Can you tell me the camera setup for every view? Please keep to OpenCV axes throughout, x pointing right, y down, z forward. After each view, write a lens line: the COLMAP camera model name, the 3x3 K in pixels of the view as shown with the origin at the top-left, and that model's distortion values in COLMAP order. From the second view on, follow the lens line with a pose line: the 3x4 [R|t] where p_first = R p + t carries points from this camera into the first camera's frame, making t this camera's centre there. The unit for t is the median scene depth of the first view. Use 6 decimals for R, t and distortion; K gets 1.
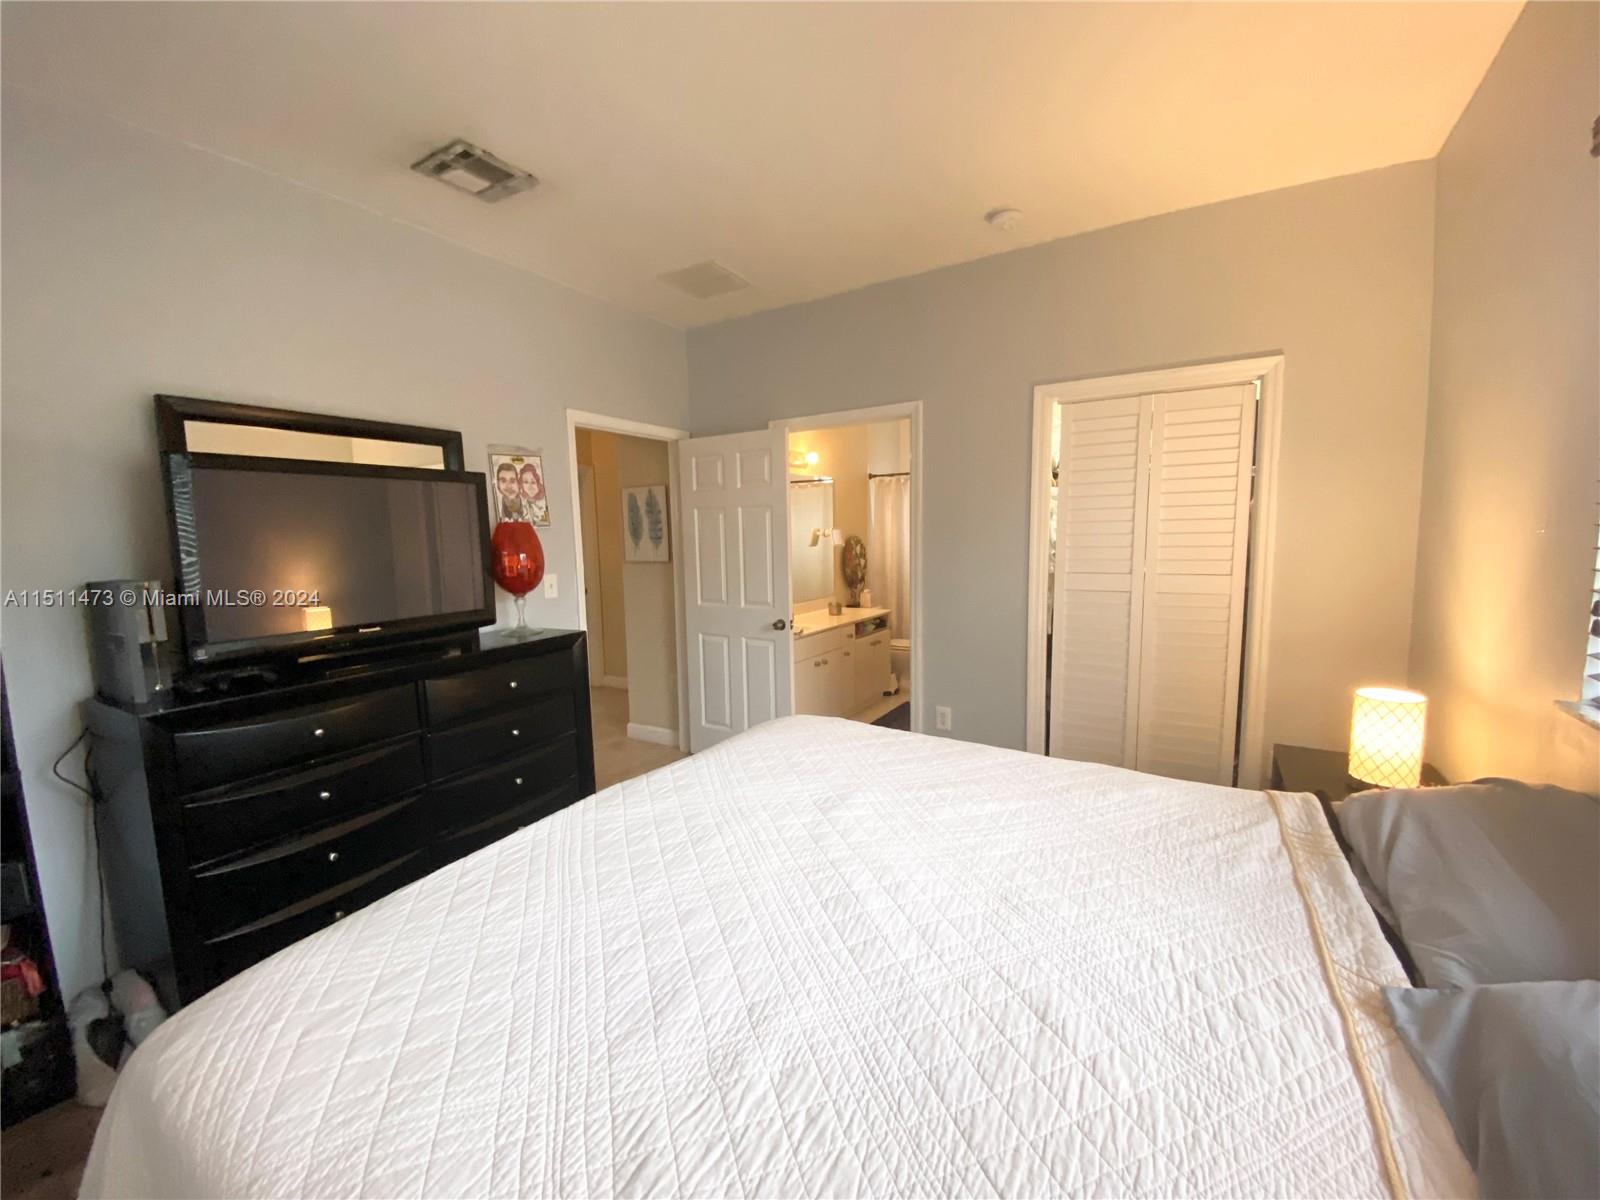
lens RADIAL K [[640.2, 0, 796.2], [0, 640.2, 597.8], [0, 0, 1]] dist [0.013272, -0.019049]
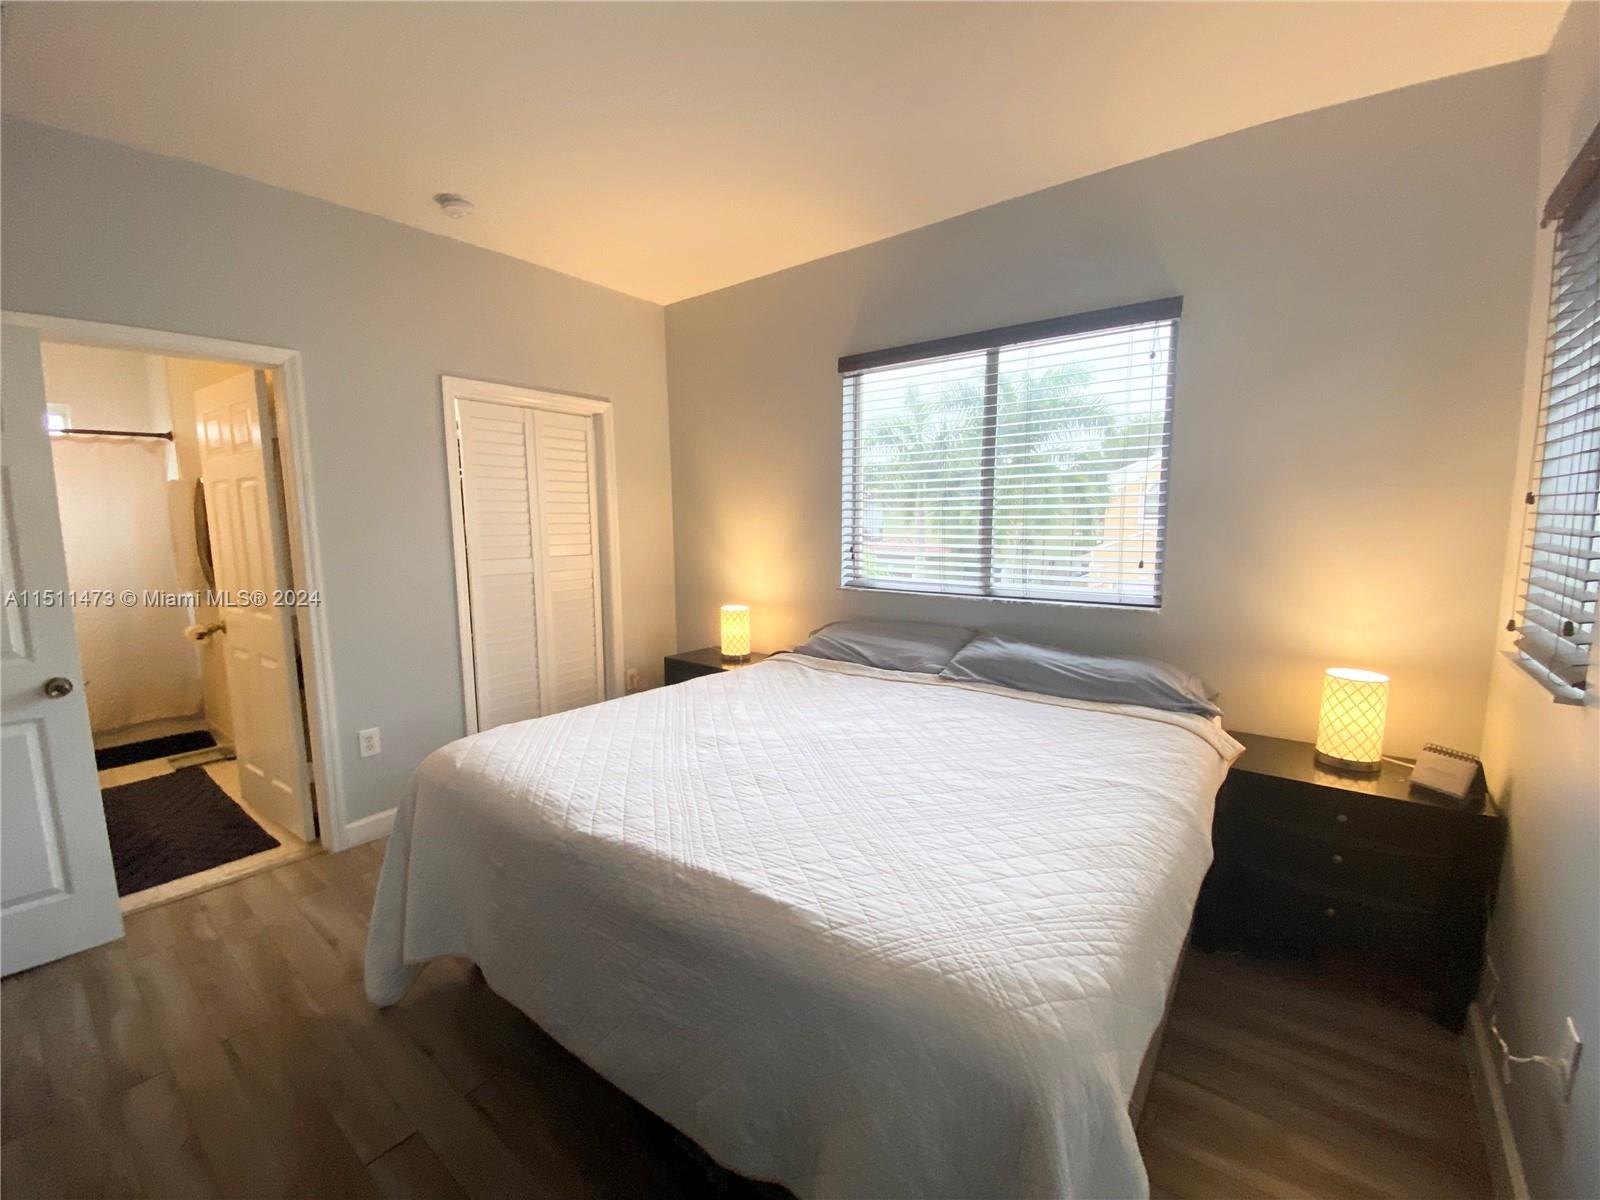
lens RADIAL K [[640.2, 0, 796.2], [0, 640.2, 597.8], [0, 0, 1]] dist [0.013272, -0.019049]
pose [[0.122390, -0.104857, 0.986927, -0.615564], [0.106117, 0.990085, 0.092032, -0.021746], [-0.986793, 0.093466, 0.132303, 0.375686]]
